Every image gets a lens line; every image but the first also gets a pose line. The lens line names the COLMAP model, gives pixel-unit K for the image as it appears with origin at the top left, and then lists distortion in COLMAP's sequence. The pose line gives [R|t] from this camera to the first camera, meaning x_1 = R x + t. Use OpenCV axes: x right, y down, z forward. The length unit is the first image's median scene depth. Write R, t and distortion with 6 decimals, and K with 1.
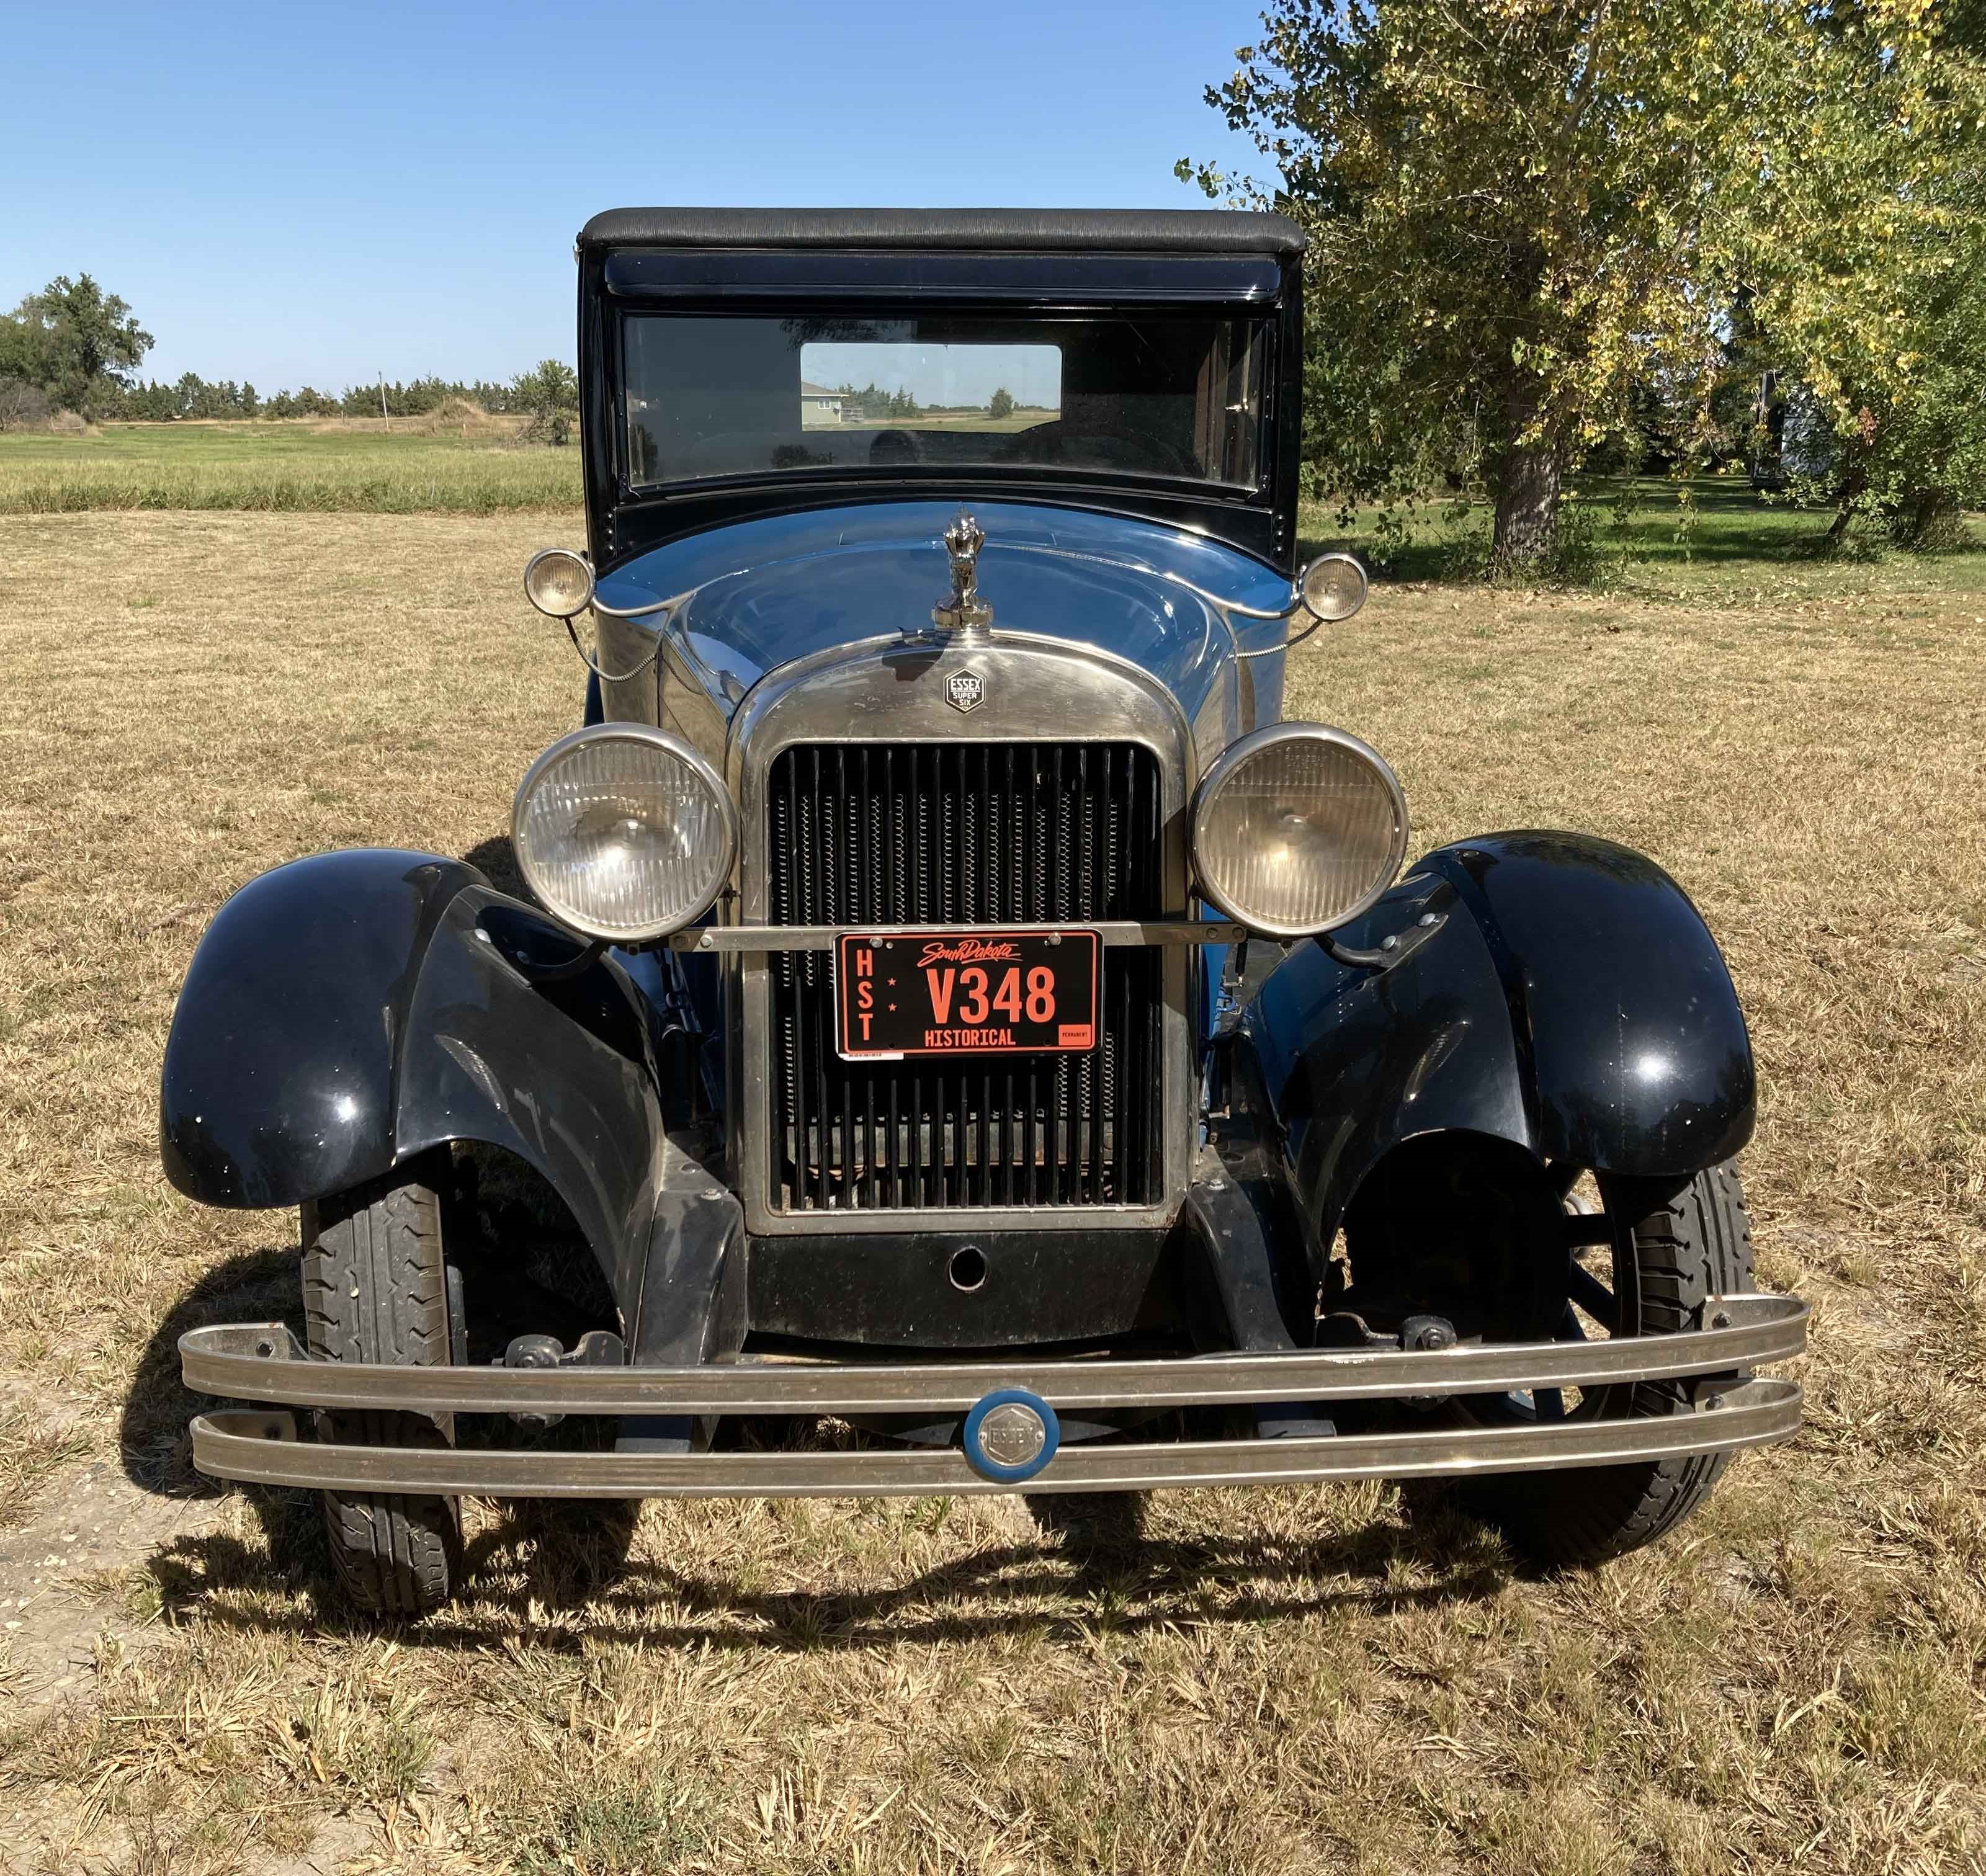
lens RADIAL K [[2126.4, 0, 989.5], [0, 2126.4, 1022.9], [0, 0, 1]] dist [-0.009069, 0.000000]
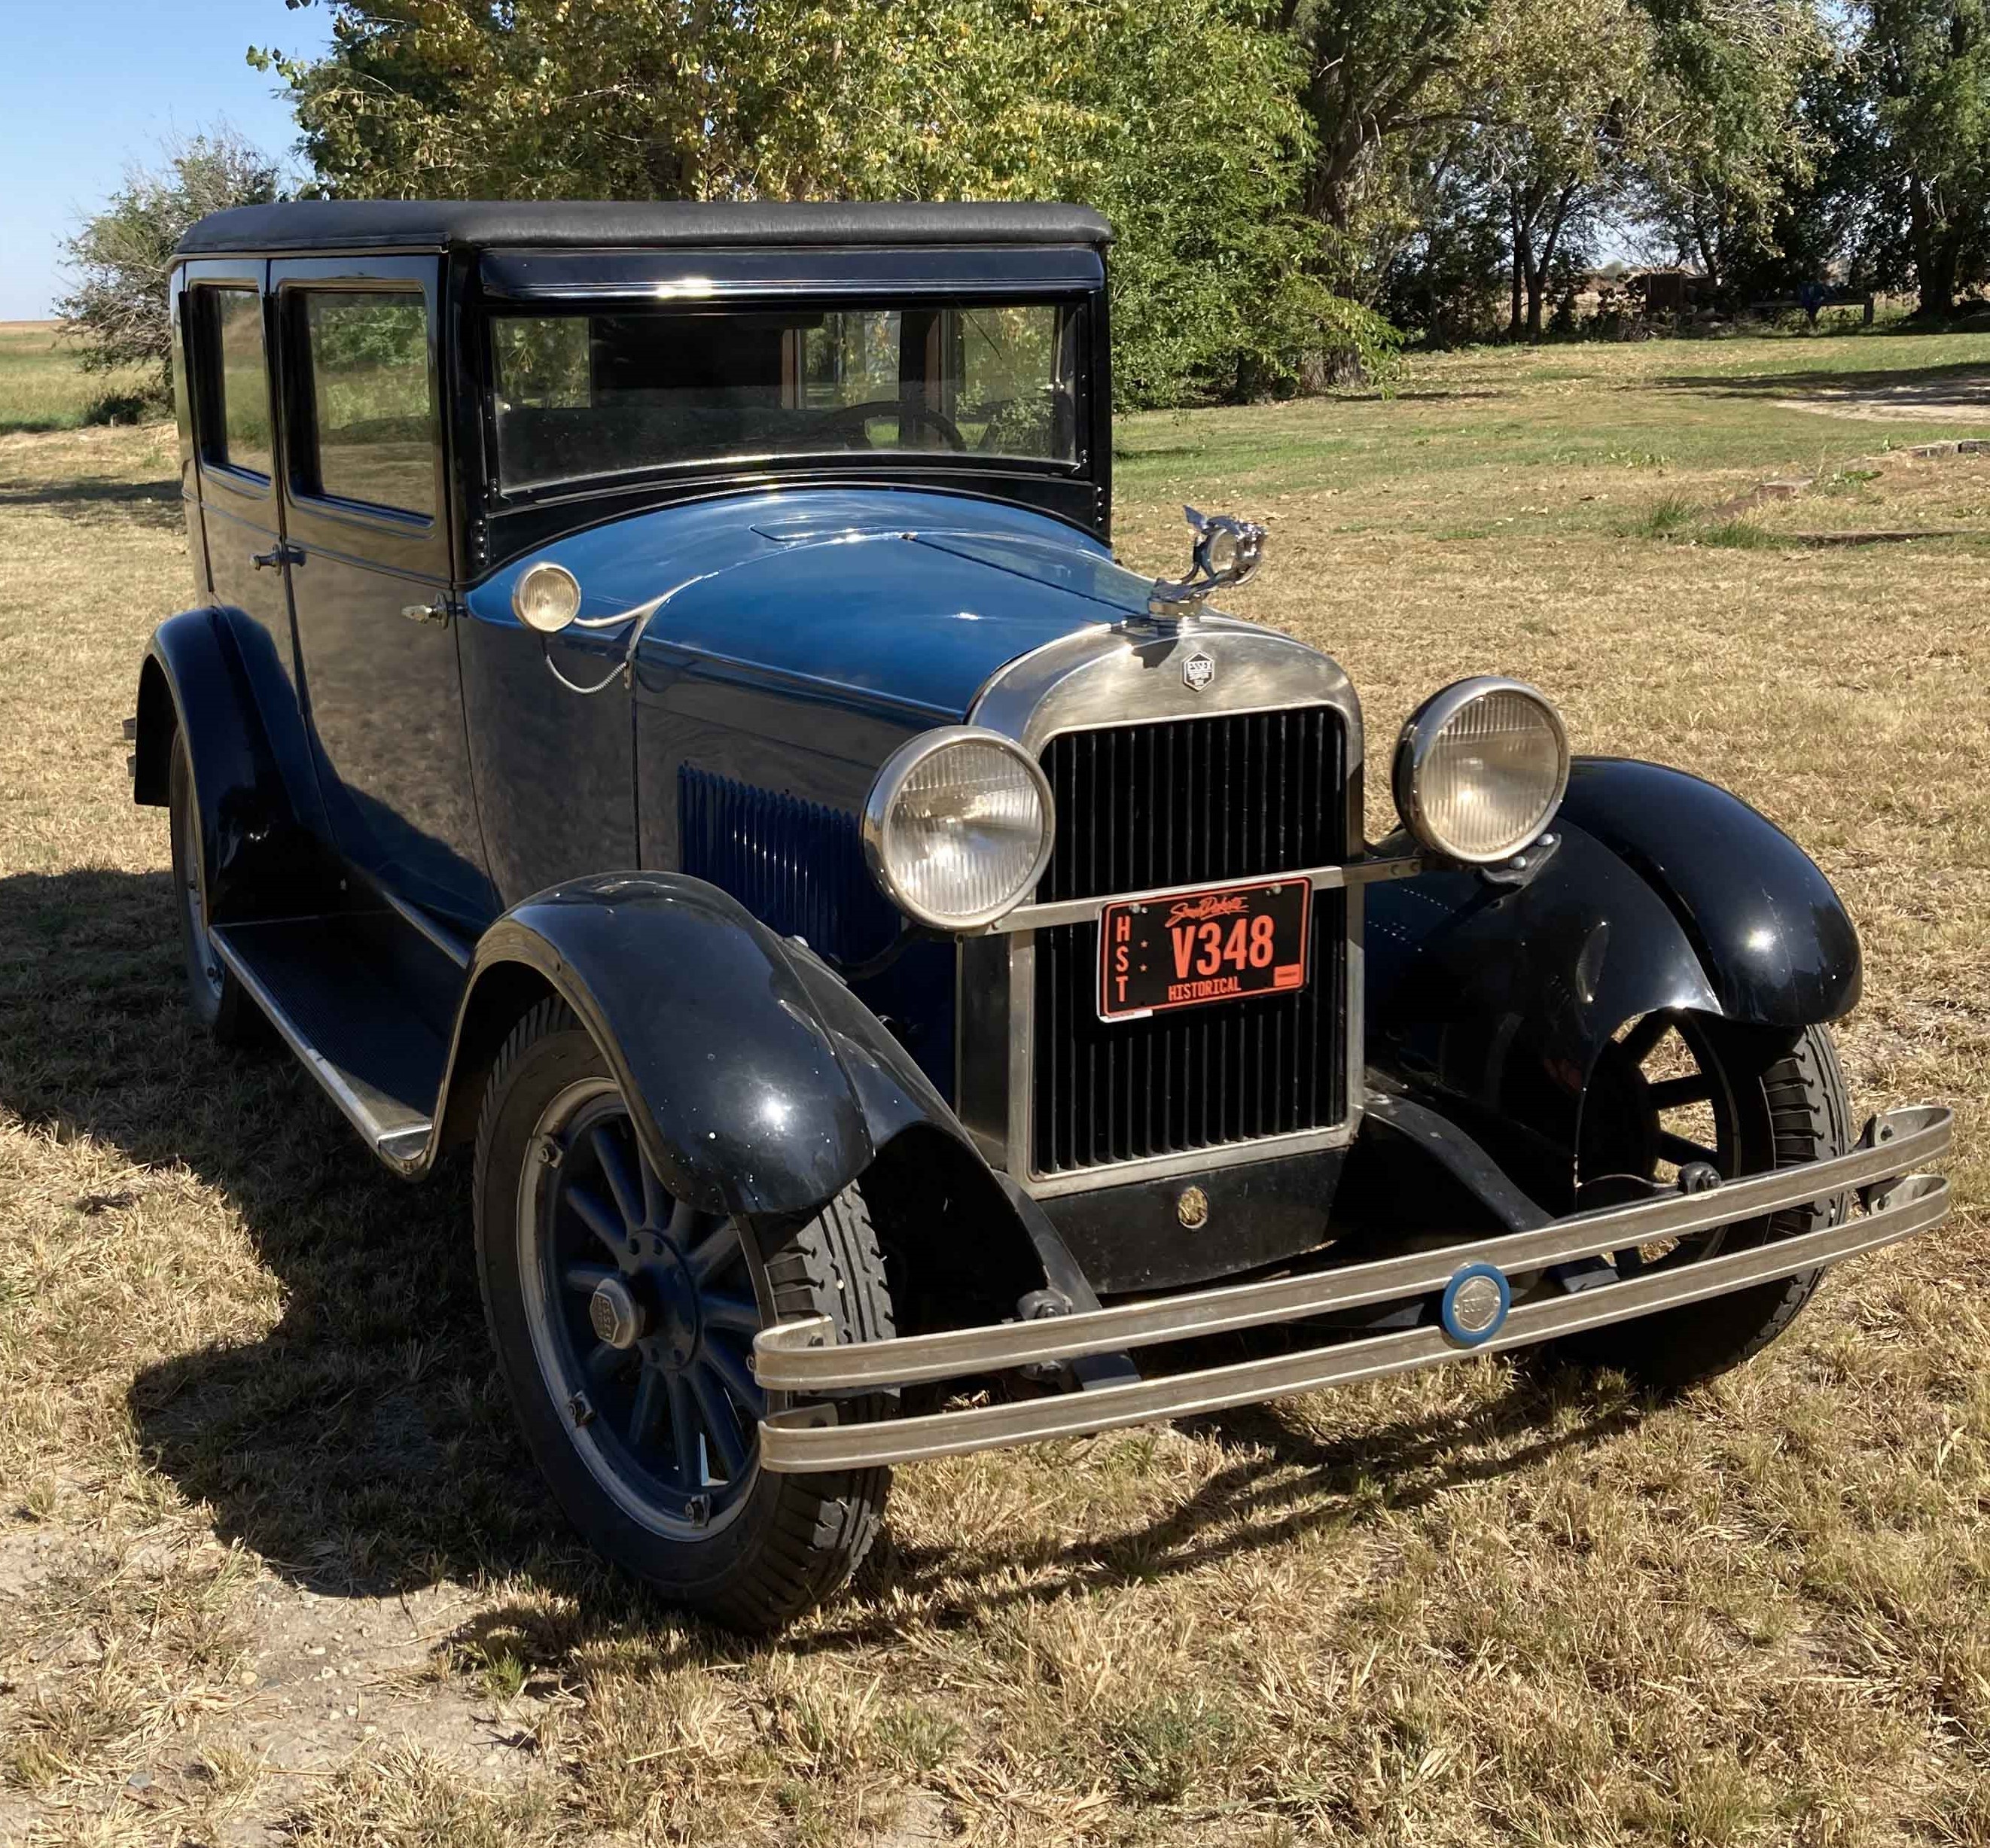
lens RADIAL K [[2514.0, 0, 994.6], [0, 2514.0, 922.1], [0, 0, 1]] dist [-0.017083, 0.000000]
pose [[0.922753, -0.106650, 0.370341, -0.578342], [0.123418, 0.992115, -0.021806, -0.011850], [-0.365095, 0.065828, 0.928640, -0.149577]]
